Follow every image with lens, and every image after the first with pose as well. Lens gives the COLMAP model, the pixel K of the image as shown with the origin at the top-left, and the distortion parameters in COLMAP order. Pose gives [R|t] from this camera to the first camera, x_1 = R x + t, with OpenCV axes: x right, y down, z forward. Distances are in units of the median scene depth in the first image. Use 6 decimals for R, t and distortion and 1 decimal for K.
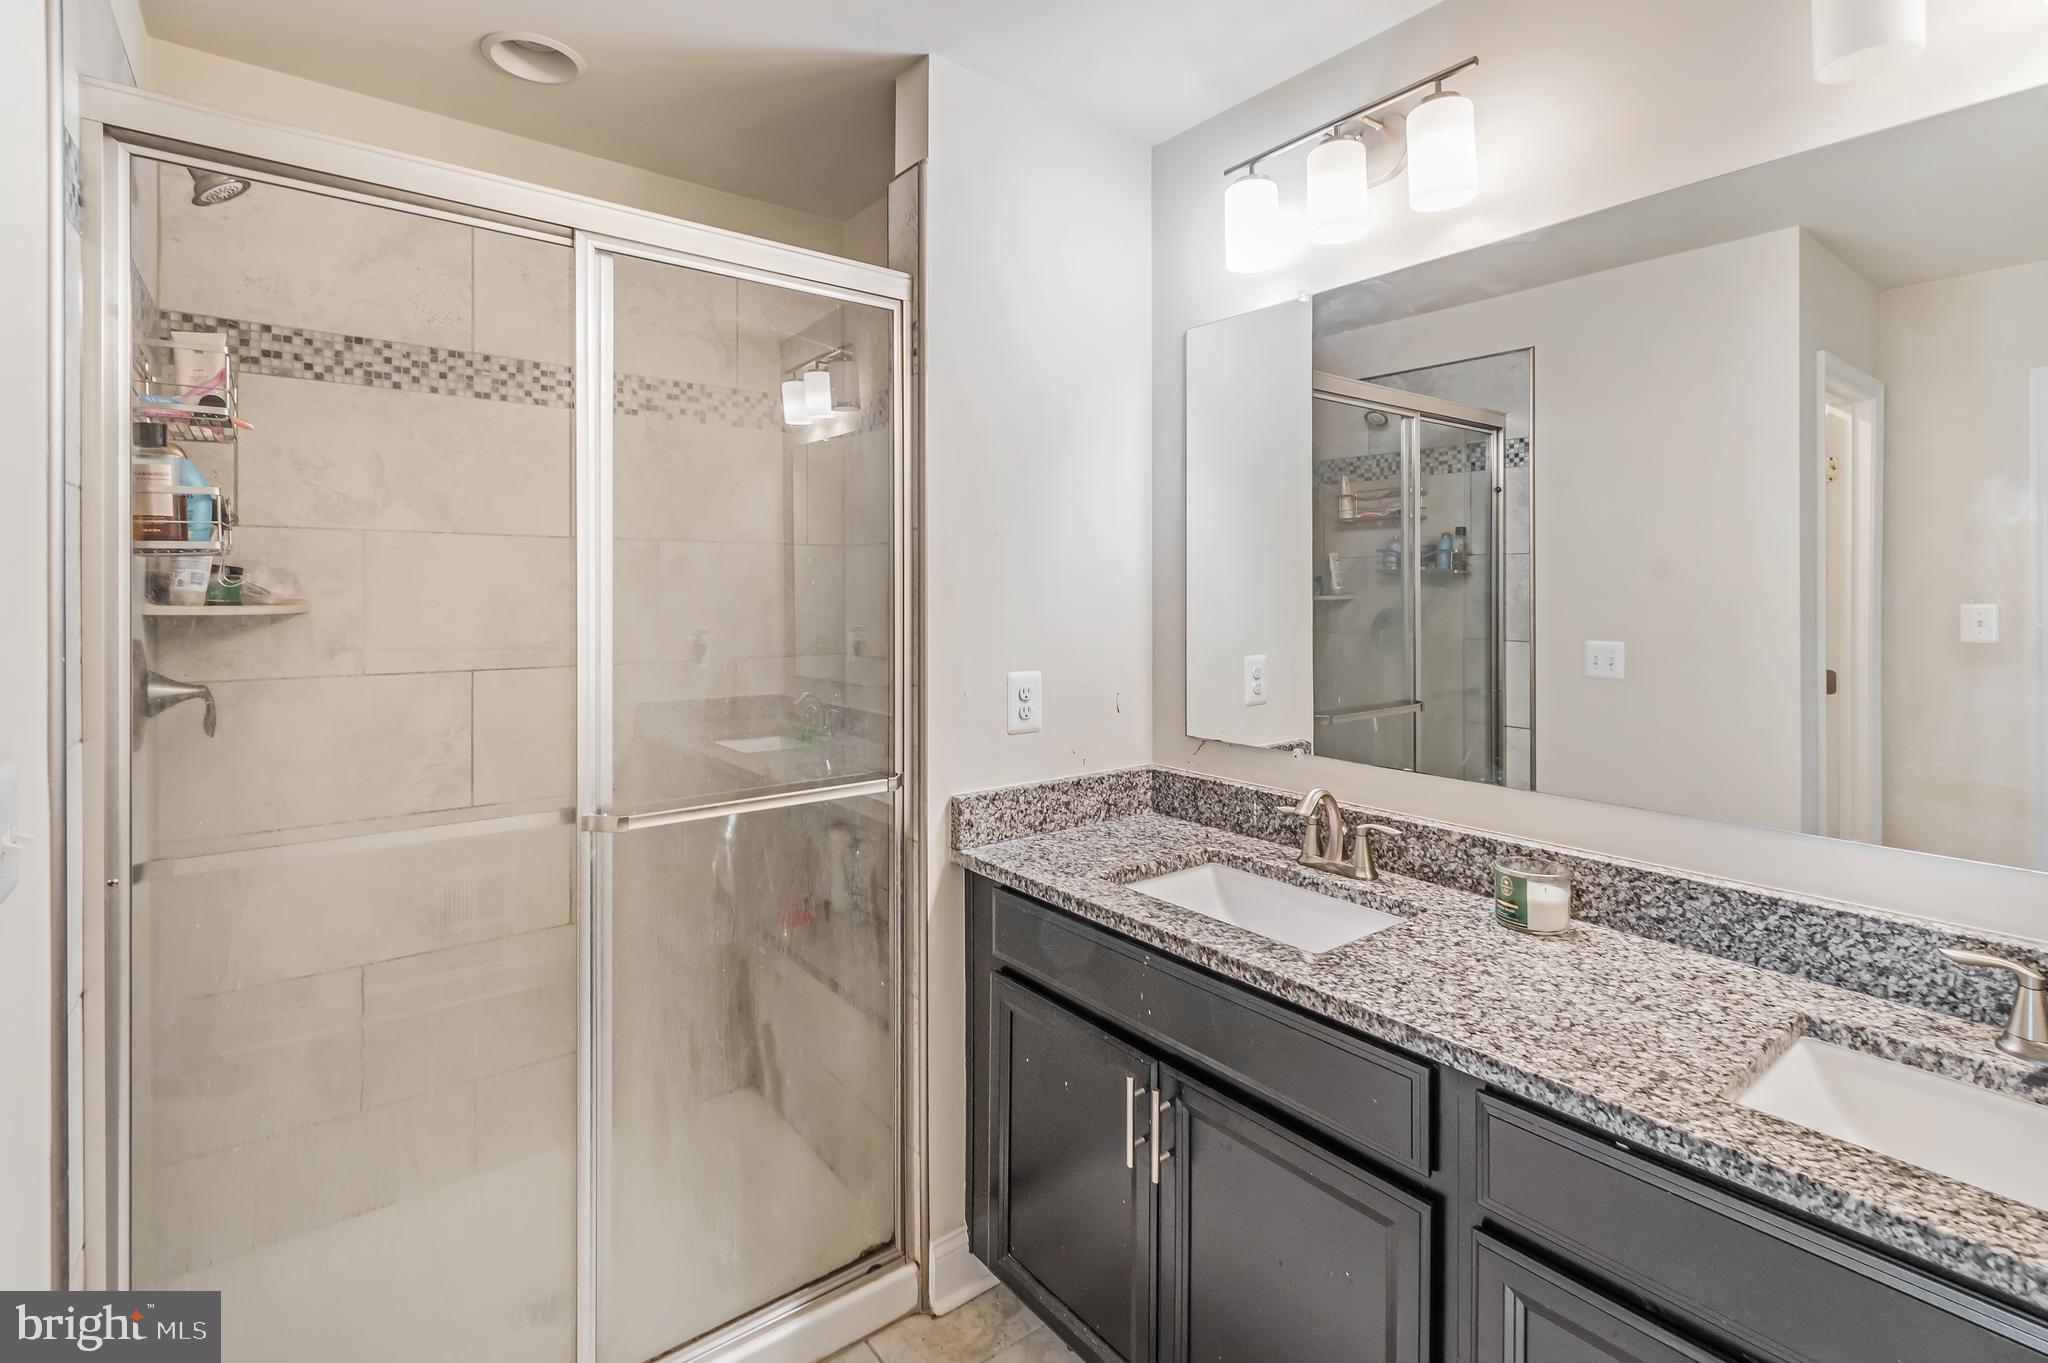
lens RADIAL K [[913.4, 0, 1020.0], [0, 913.4, 604.0], [0, 0, 1]] dist [0.002218, -0.005043]
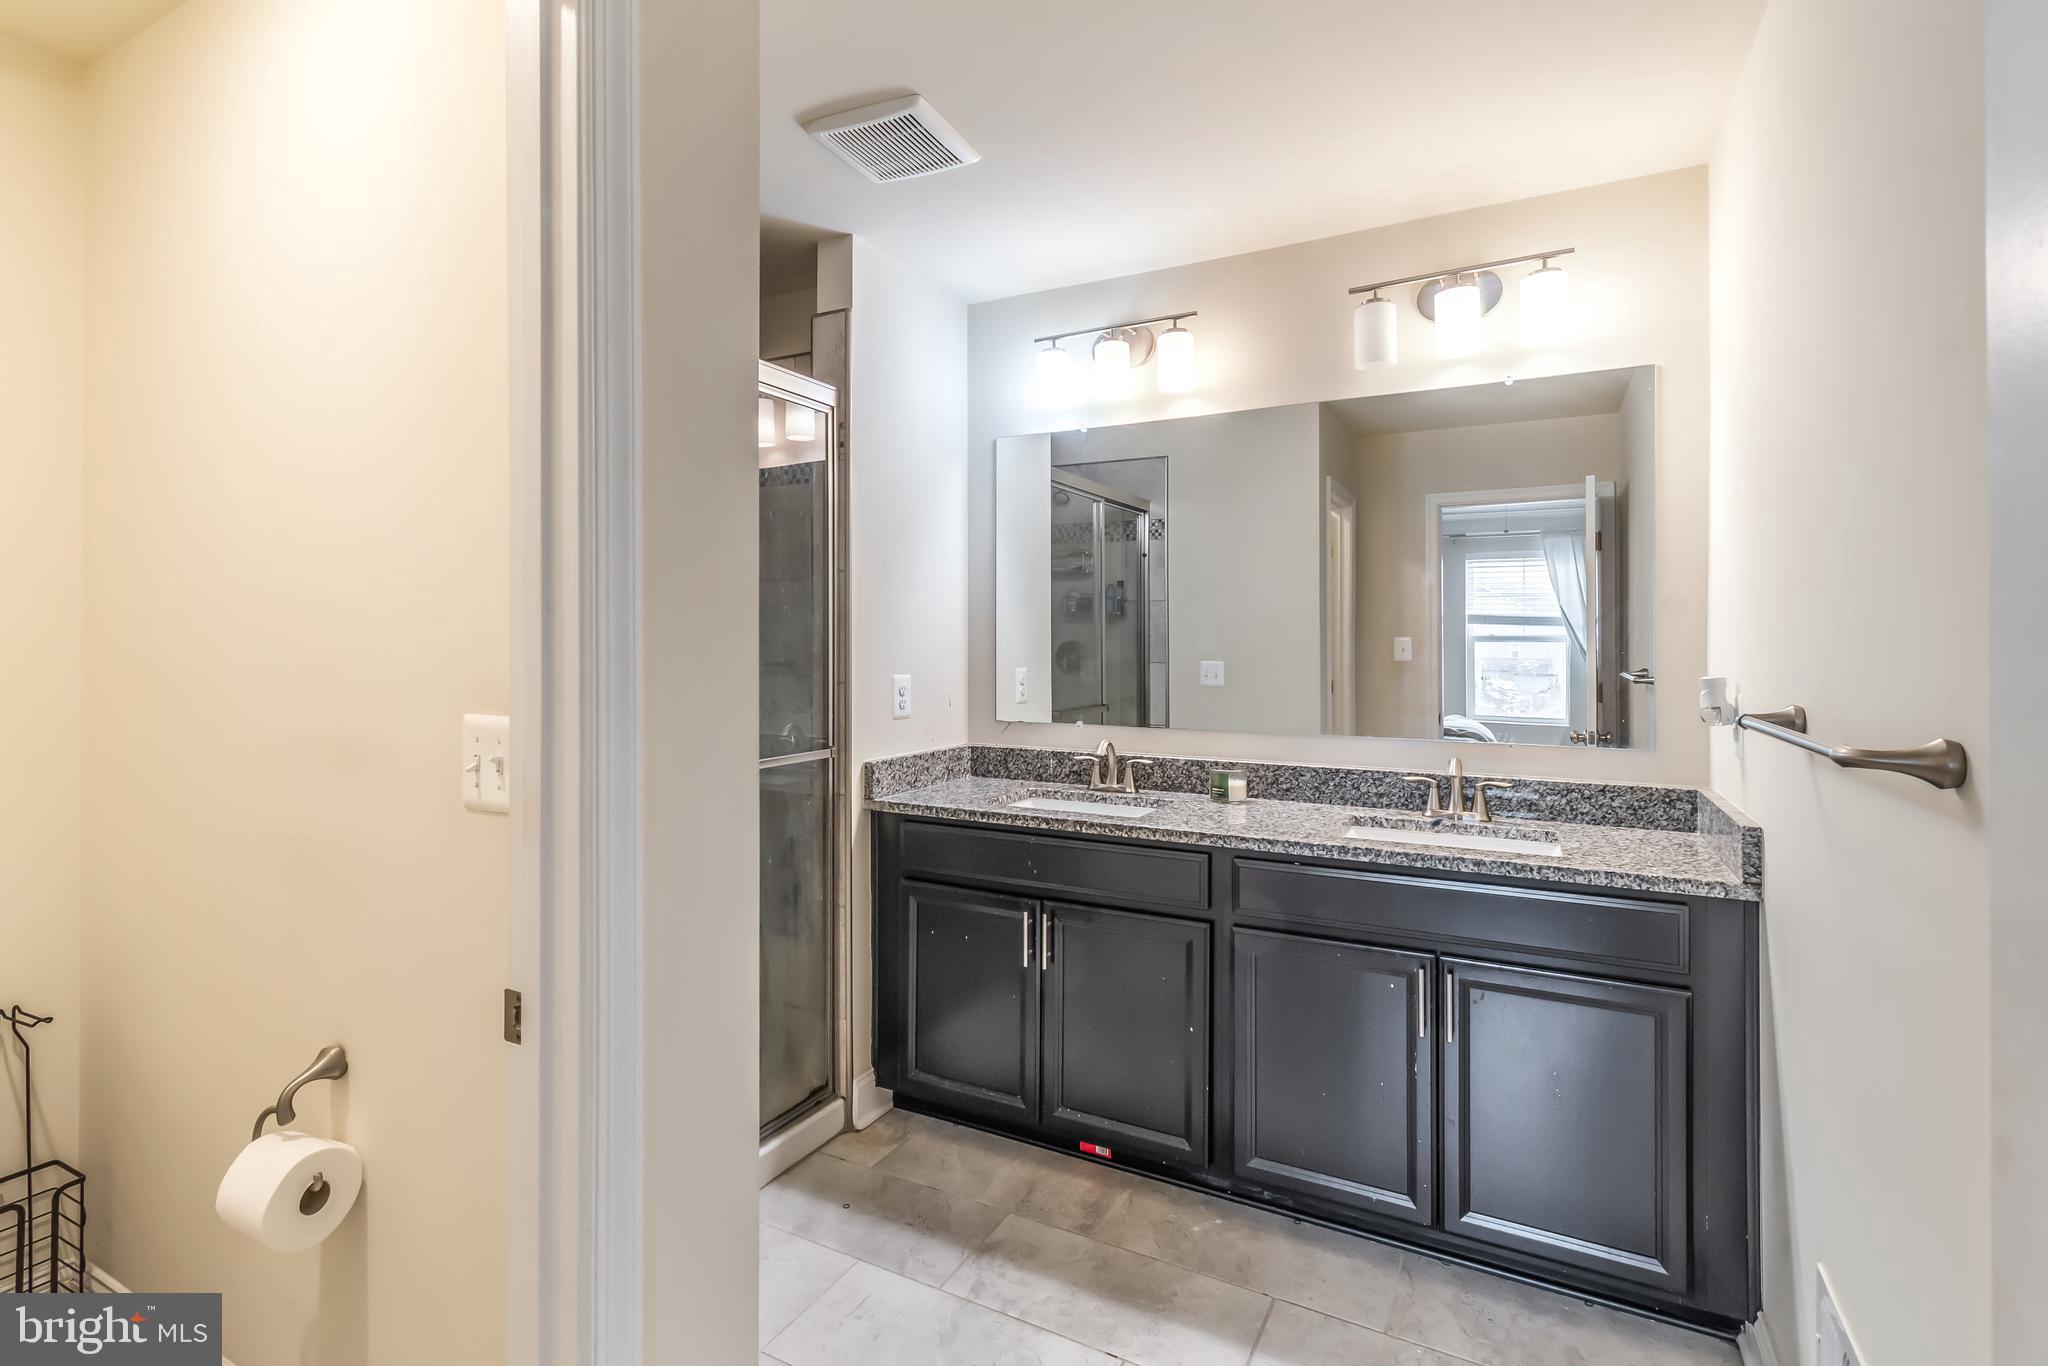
lens RADIAL K [[934.9, 0, 994.2], [0, 934.9, 652.7], [0, 0, 1]] dist [0.004102, 0.000439]
pose [[0.916950, -0.002115, 0.398996, -0.470272], [0.001834, 0.999998, 0.001086, 0.041079], [-0.398997, -0.000264, 0.916952, -0.402464]]
